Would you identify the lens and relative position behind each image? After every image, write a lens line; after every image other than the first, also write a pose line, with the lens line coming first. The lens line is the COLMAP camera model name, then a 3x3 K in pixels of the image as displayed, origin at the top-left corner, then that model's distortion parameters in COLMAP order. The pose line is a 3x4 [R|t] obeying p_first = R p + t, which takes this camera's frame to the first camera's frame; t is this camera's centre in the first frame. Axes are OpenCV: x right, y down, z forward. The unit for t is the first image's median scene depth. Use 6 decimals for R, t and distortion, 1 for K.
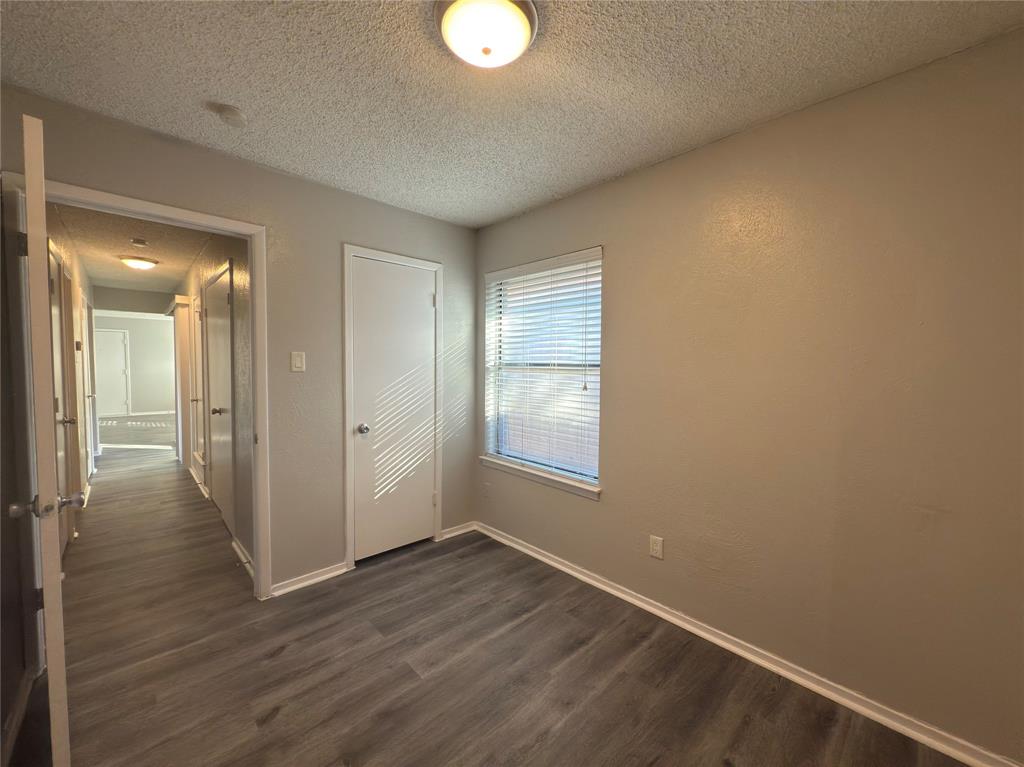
lens RADIAL K [[406.4, 0, 512.4], [0, 406.4, 382.2], [0, 0, 1]] dist [-0.000073, 0.000367]
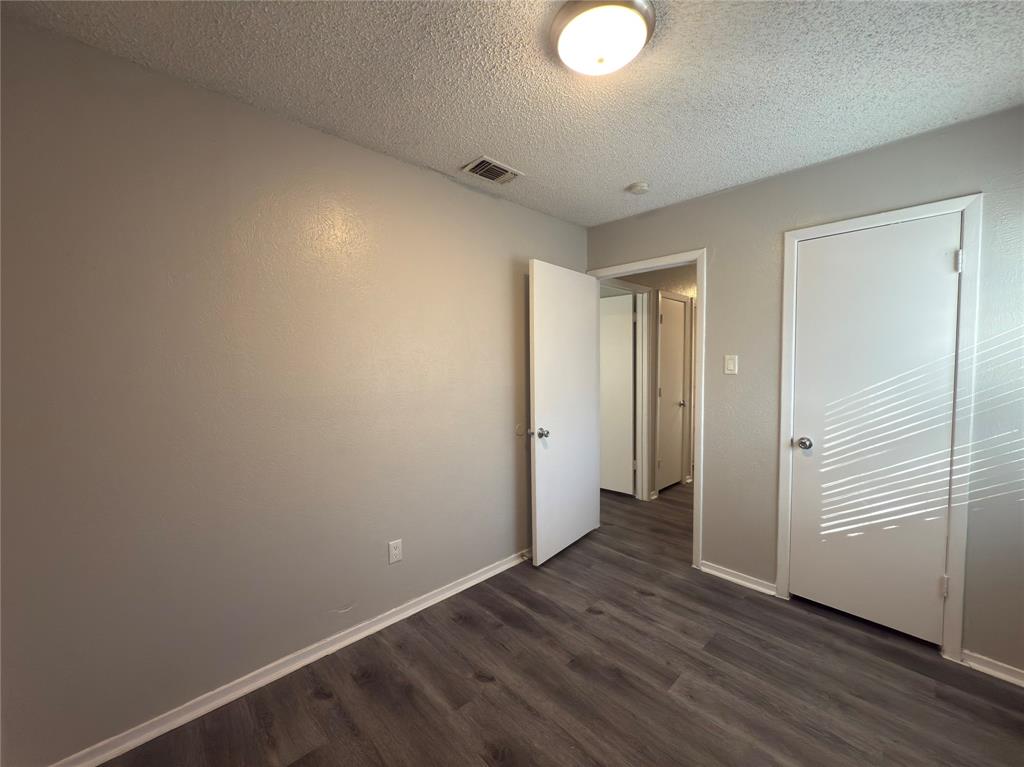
lens RADIAL K [[406.4, 0, 512.4], [0, 406.4, 382.2], [0, 0, 1]] dist [-0.000073, 0.000367]
pose [[-0.003443, 0.035833, -0.999352, 0.531123], [-0.037252, 0.998660, 0.035936, -0.022113], [0.999300, 0.037351, -0.002104, 0.442293]]
